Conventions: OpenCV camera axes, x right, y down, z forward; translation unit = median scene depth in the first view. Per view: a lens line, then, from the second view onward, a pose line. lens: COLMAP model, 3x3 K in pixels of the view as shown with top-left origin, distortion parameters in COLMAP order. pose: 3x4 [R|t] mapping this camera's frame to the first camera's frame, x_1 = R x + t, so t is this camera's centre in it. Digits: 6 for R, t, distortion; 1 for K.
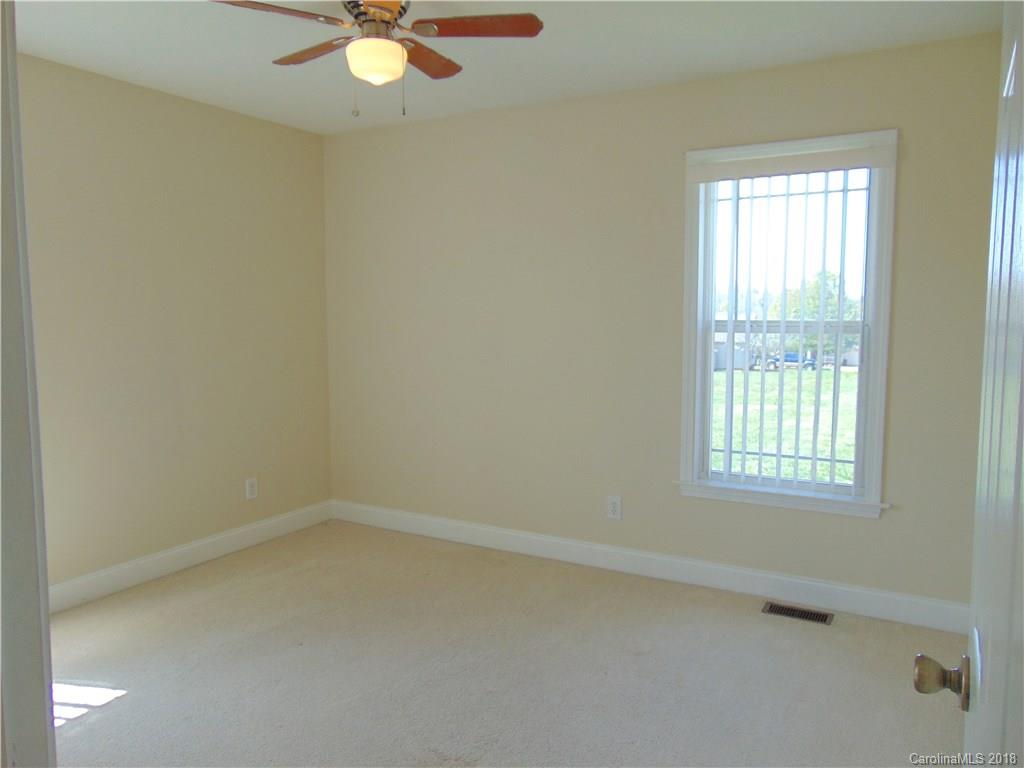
lens RADIAL K [[769.2, 0, 512.2], [0, 769.2, 376.8], [0, 0, 1]] dist [0.003678, -0.001816]
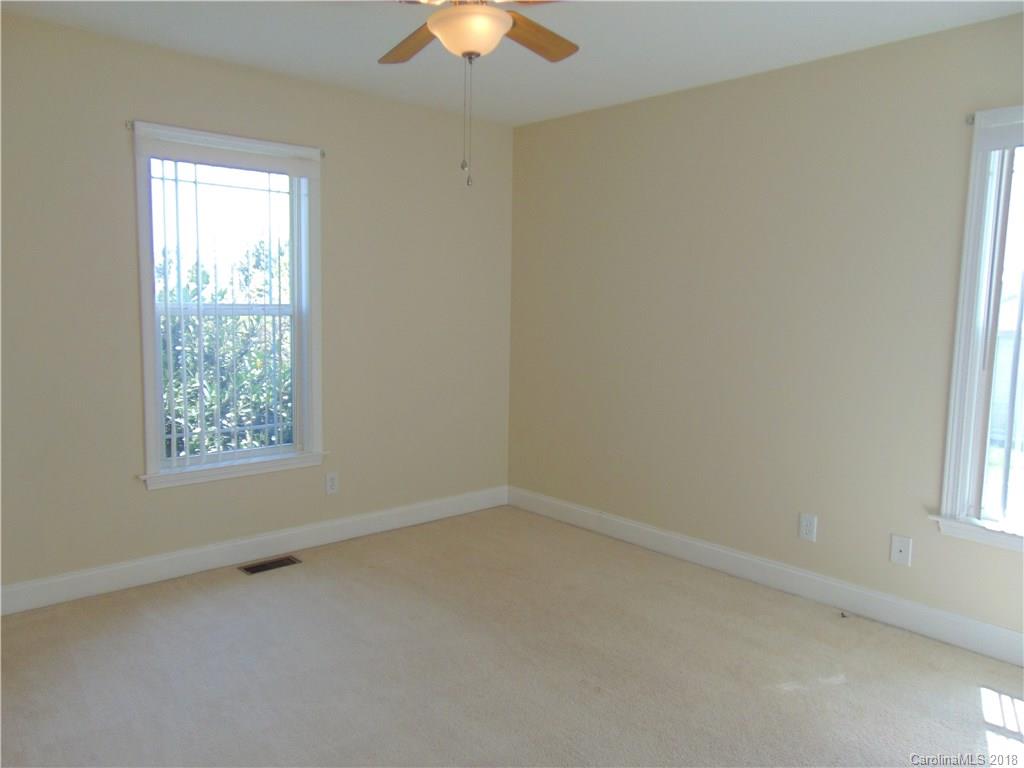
lens RADIAL K [[764.7, 0, 512.5], [0, 764.7, 382.3], [0, 0, 1]] dist [-0.035710, 0.072520]
pose [[0.312844, -0.098929, 0.944638, -0.544722], [0.069281, 0.994288, 0.081184, -0.024221], [-0.947274, 0.040048, 0.317911, 0.299969]]
